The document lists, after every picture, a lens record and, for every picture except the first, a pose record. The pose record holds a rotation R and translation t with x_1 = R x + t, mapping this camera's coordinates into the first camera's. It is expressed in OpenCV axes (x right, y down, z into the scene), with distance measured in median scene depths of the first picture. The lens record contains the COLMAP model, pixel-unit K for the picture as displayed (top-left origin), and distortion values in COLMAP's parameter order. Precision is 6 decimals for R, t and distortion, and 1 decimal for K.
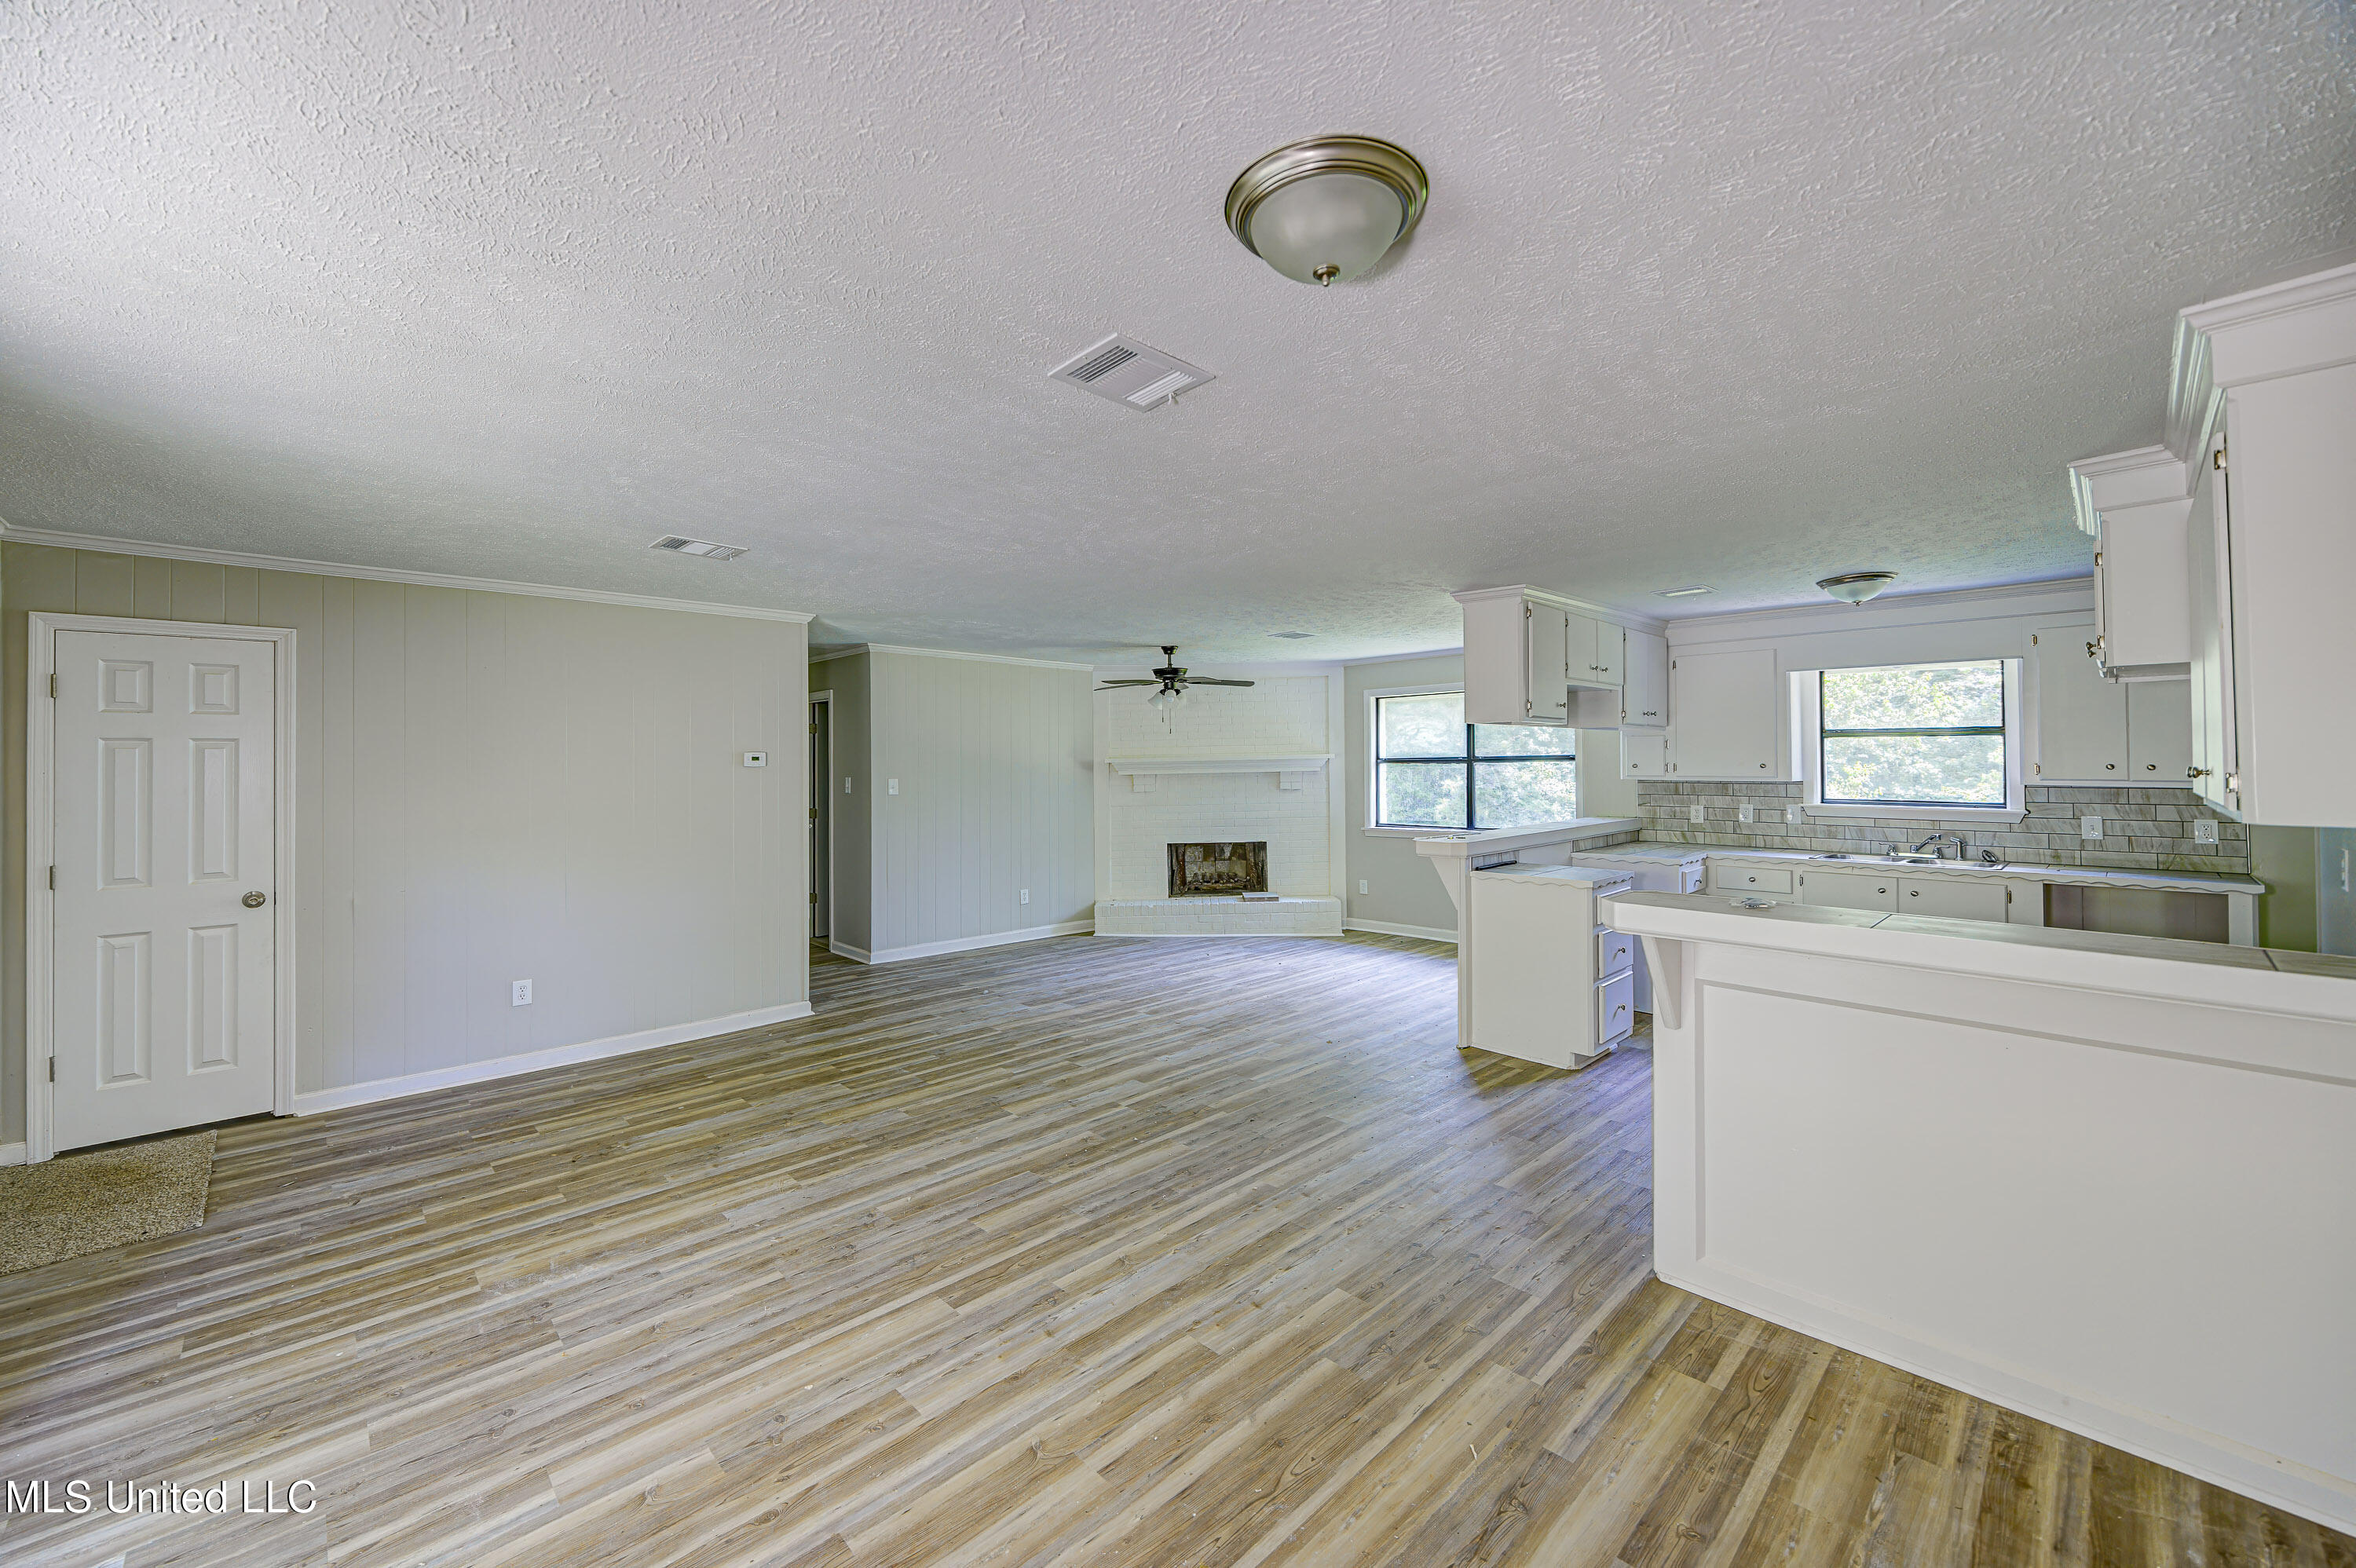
lens RADIAL K [[935.0, 0, 1127.2], [0, 935.0, 754.0], [0, 0, 1]] dist [0.005547, -0.000839]
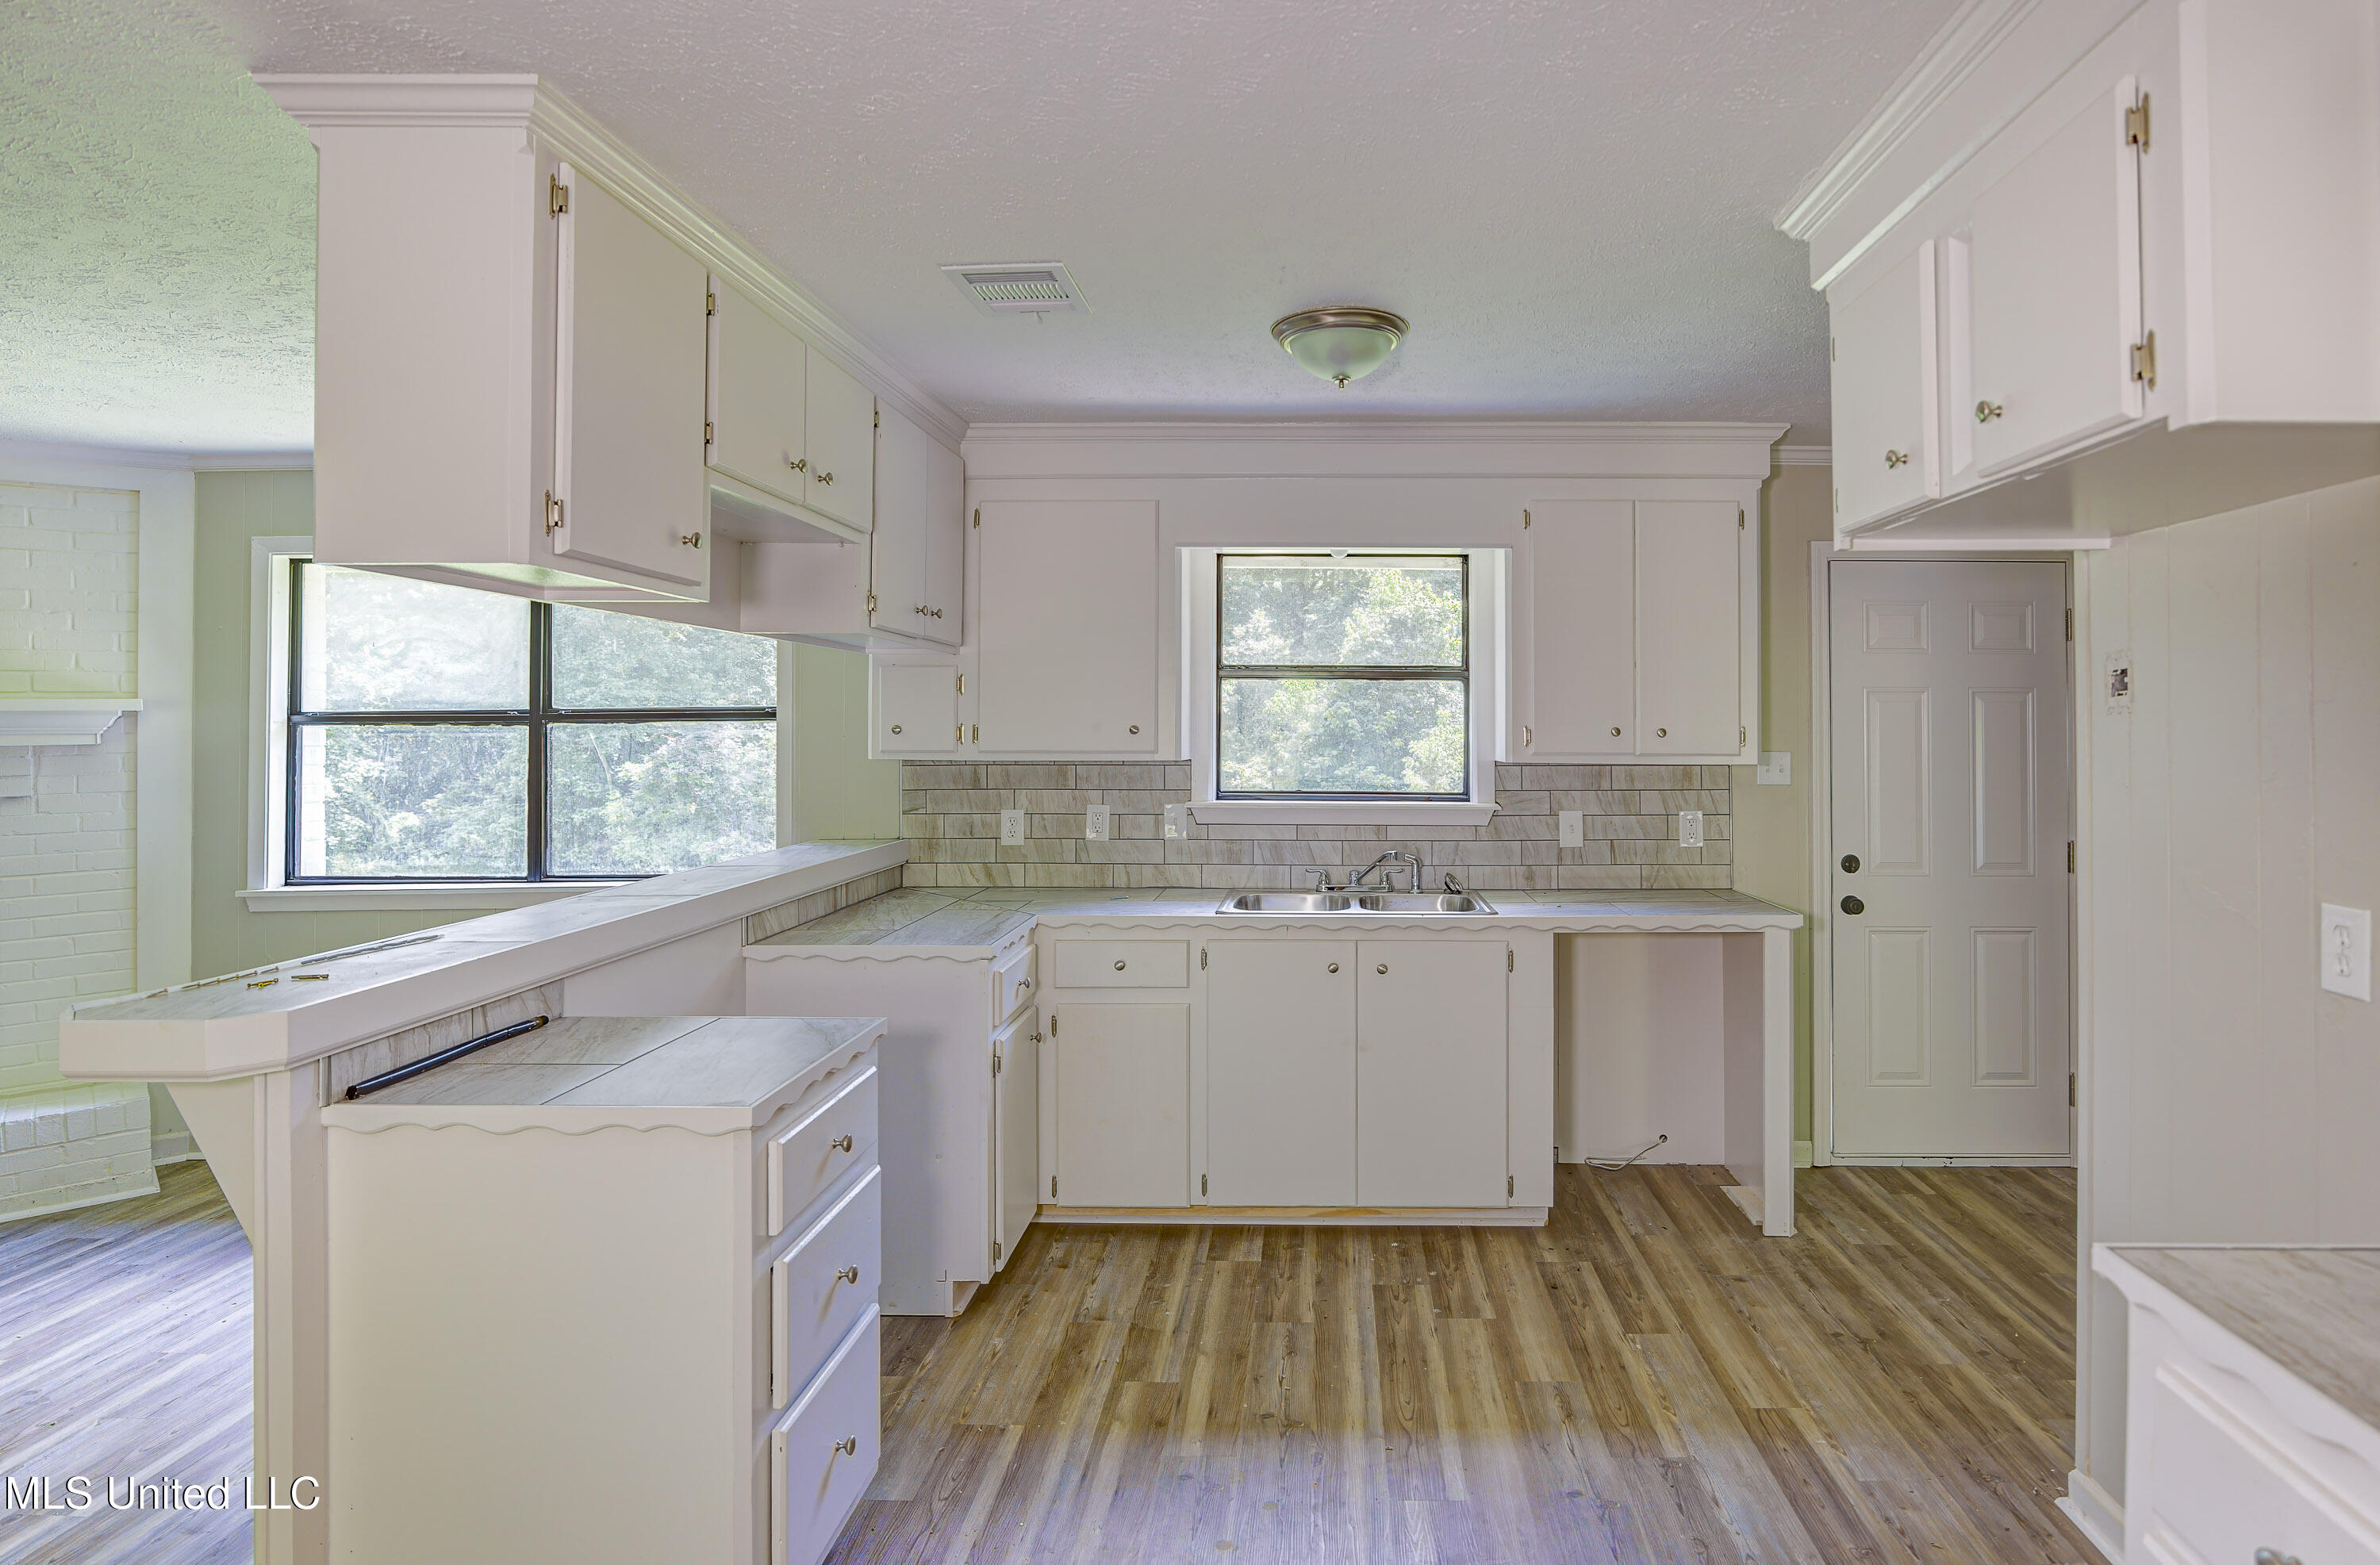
lens RADIAL K [[1221.6, 0, 1346.7], [0, 1221.6, 726.9], [0, 0, 1]] dist [-0.011530, 0.000884]
pose [[0.664423, 0.009221, 0.747299, 0.292974], [-0.010534, 0.999940, -0.002972, 0.012981], [-0.747282, -0.005897, 0.664481, 0.530188]]
